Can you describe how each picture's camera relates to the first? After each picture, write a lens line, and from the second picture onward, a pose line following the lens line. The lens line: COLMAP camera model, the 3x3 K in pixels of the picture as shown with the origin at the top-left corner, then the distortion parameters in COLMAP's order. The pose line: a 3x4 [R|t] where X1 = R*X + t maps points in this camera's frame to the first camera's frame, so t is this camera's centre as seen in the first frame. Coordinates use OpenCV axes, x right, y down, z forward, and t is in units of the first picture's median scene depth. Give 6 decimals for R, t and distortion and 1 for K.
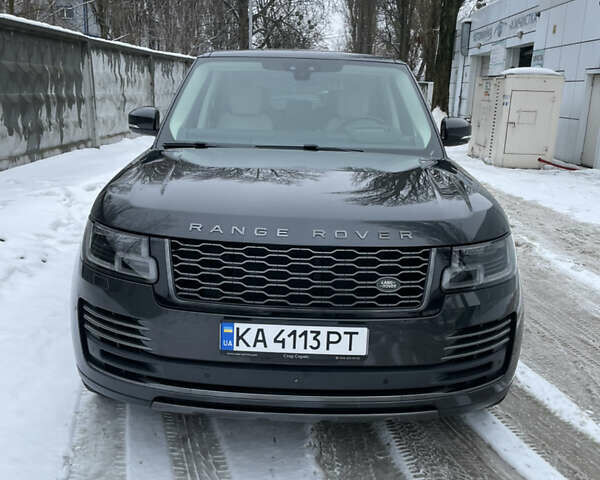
lens RADIAL K [[602.4, 0, 285.8], [0, 602.4, 237.6], [0, 0, 1]] dist [0.078369, -0.104228]
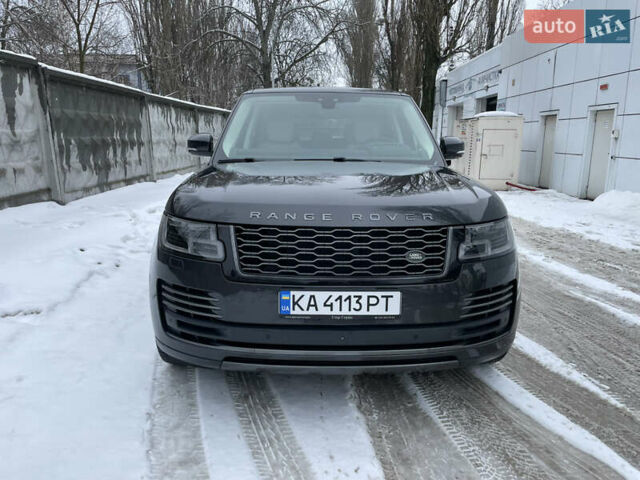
lens RADIAL K [[481.9, 0, 320.0], [0, 481.9, 240.0], [0, 0, 1]] dist [0.082854, -0.113158]
pose [[0.999064, -0.028632, 0.032434, -0.044459], [0.029668, 0.999050, -0.031905, 0.058157], [-0.031490, 0.032838, 0.998965, 0.024464]]
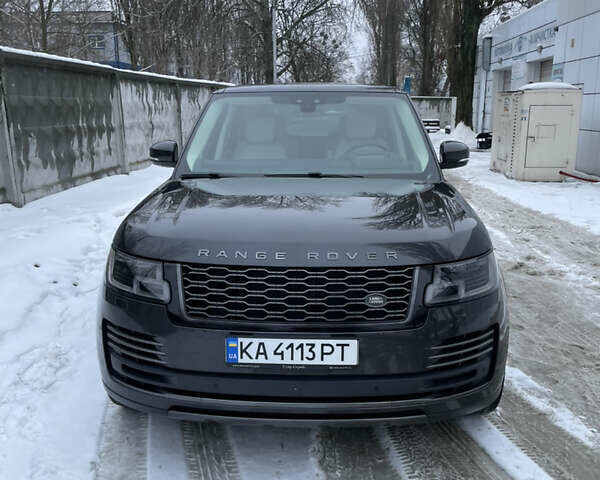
lens RADIAL K [[601.6, 0, 291.8], [0, 601.6, 232.8], [0, 0, 1]] dist [0.073204, -0.094447]
pose [[0.998903, -0.025165, -0.039482, 0.051616], [0.023696, 0.999025, -0.037243, -0.007578], [0.040381, 0.036267, 0.998526, -0.099632]]
